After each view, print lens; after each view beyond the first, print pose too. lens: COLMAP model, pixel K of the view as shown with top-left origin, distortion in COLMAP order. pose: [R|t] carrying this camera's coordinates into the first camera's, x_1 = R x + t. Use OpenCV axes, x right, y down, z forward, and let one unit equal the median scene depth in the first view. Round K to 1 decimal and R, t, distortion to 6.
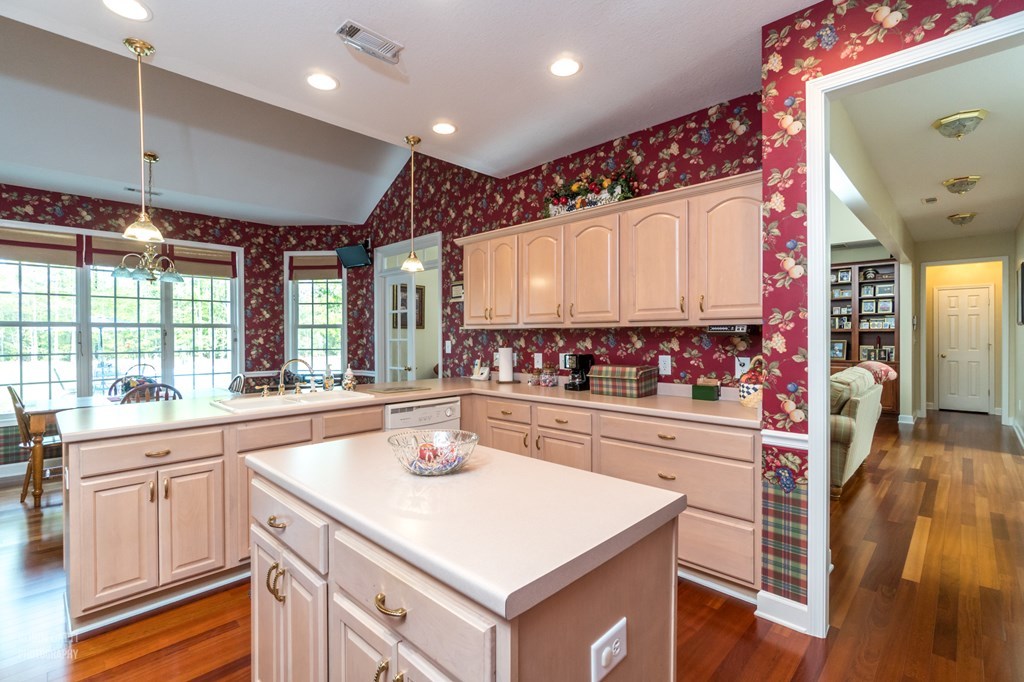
lens RADIAL K [[471.4, 0, 520.6], [0, 471.4, 338.0], [0, 0, 1]] dist [-0.028587, 0.008686]
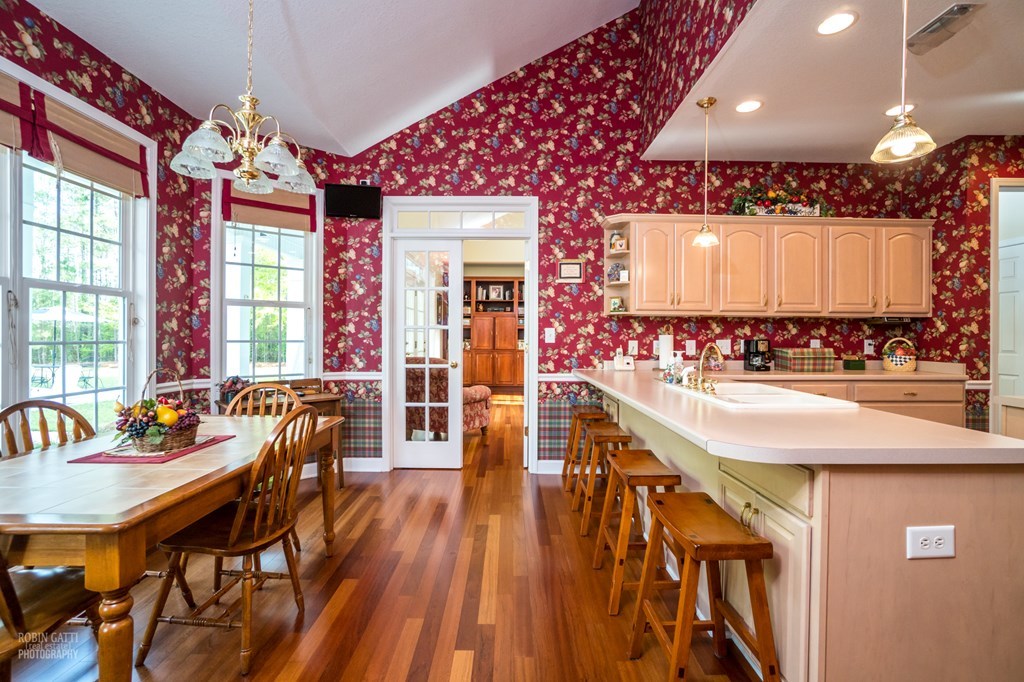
lens RADIAL K [[471.4, 0, 518.5], [0, 471.4, 335.9], [0, 0, 1]] dist [-0.028587, 0.008686]
pose [[0.713069, 0.002440, 0.701090, -0.956581], [-0.003832, 0.999993, 0.000418, 0.024018], [-0.701084, -0.002984, 0.713073, 0.519692]]
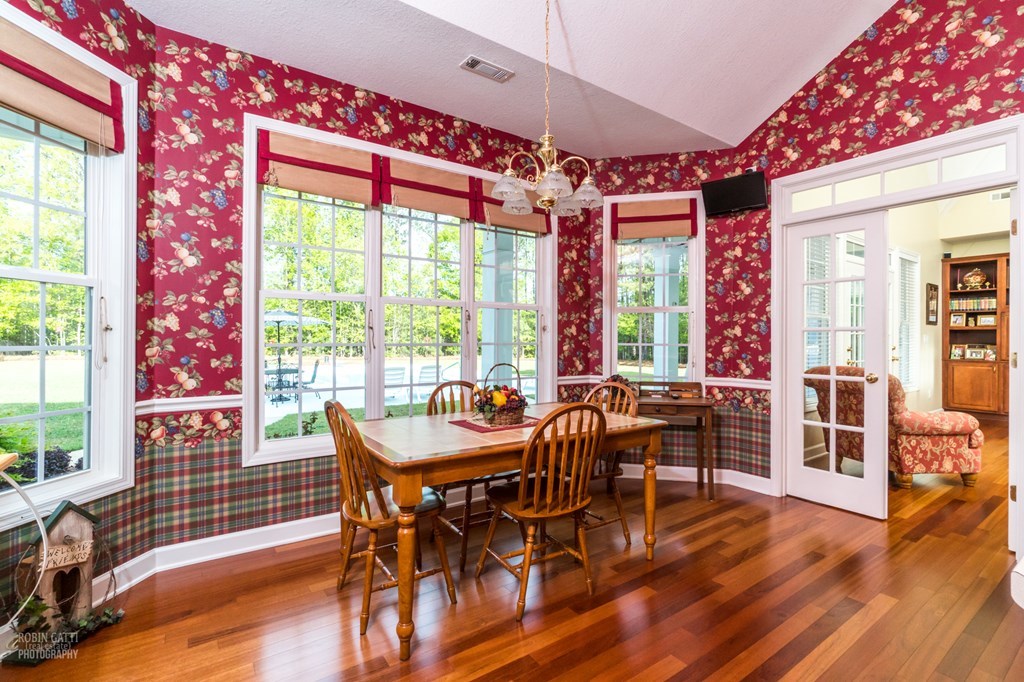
lens RADIAL K [[471.4, 0, 513.0], [0, 471.4, 342.0], [0, 0, 1]] dist [-0.028587, 0.008686]
pose [[0.980990, 0.006722, -0.193944, -0.759977], [-0.004983, 0.999943, 0.009450, 0.023536], [0.193997, -0.008304, 0.980967, 0.488452]]
